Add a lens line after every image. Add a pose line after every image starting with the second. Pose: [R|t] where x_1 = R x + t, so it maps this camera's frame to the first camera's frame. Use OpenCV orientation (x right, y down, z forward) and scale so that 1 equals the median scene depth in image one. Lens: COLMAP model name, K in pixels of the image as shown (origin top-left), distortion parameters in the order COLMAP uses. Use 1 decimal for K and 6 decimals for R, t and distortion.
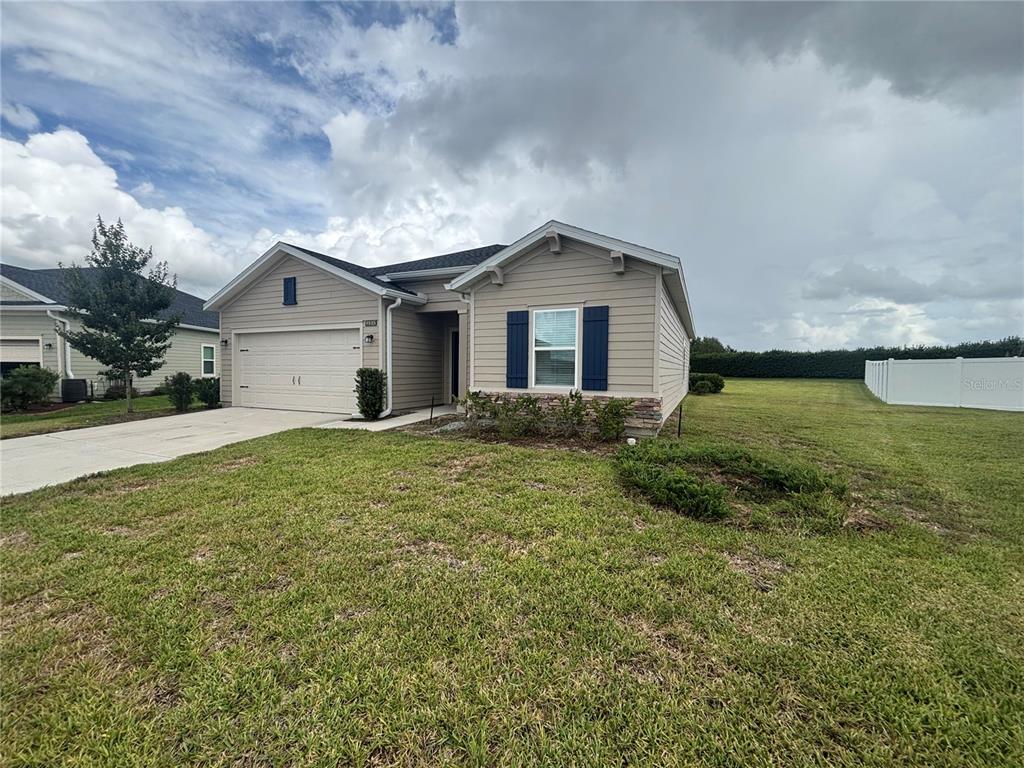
lens RADIAL K [[417.1, 0, 509.0], [0, 417.1, 381.0], [0, 0, 1]] dist [0.001003, -0.000956]
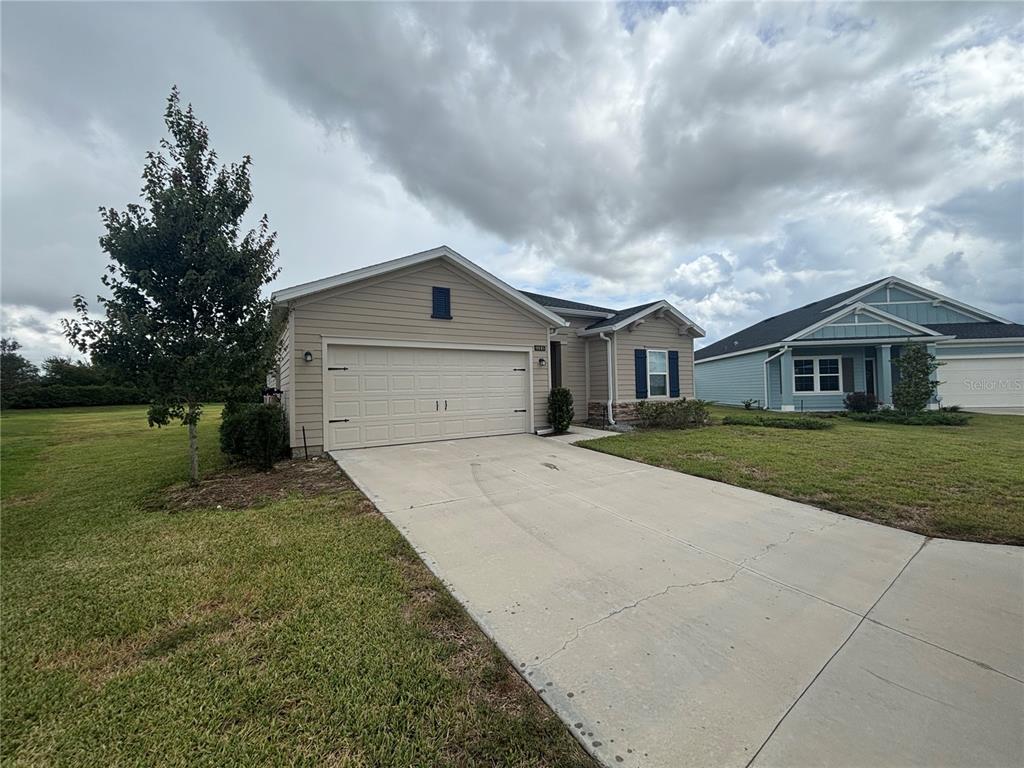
lens RADIAL K [[417.1, 0, 509.0], [0, 417.1, 381.0], [0, 0, 1]] dist [0.001003, -0.000956]
pose [[0.559615, 0.001306, 0.828752, -1.532912], [0.053283, 0.997873, -0.037551, -0.016304], [-0.827038, 0.065173, 0.558355, 0.534941]]
